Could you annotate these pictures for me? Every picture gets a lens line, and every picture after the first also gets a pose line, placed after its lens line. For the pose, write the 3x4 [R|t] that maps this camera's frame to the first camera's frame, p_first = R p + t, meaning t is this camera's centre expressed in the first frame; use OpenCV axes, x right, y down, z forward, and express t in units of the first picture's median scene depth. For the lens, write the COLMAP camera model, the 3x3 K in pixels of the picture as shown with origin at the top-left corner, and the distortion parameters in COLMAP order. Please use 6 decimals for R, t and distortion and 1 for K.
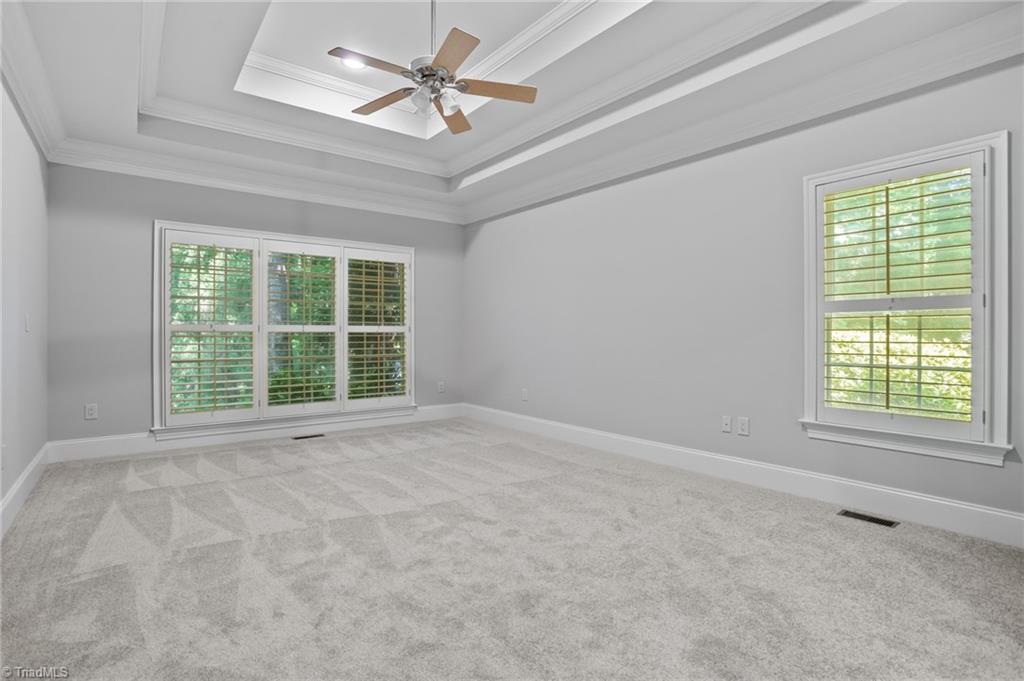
lens RADIAL K [[497.2, 0, 504.8], [0, 497.2, 338.0], [0, 0, 1]] dist [-0.058703, 0.027568]
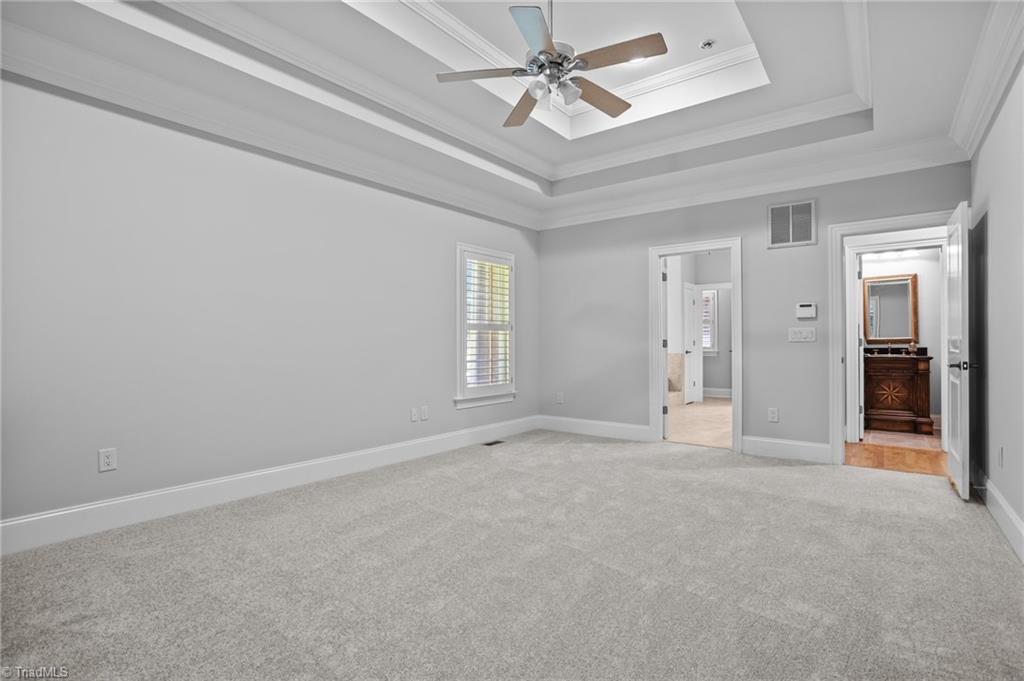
lens RADIAL K [[497.2, 0, 504.8], [0, 497.2, 338.0], [0, 0, 1]] dist [-0.058703, 0.027568]
pose [[-0.243895, 0.007262, 0.969774, -0.980876], [0.007709, 0.999955, -0.005549, -0.014849], [-0.969771, 0.006123, -0.243940, 1.266800]]
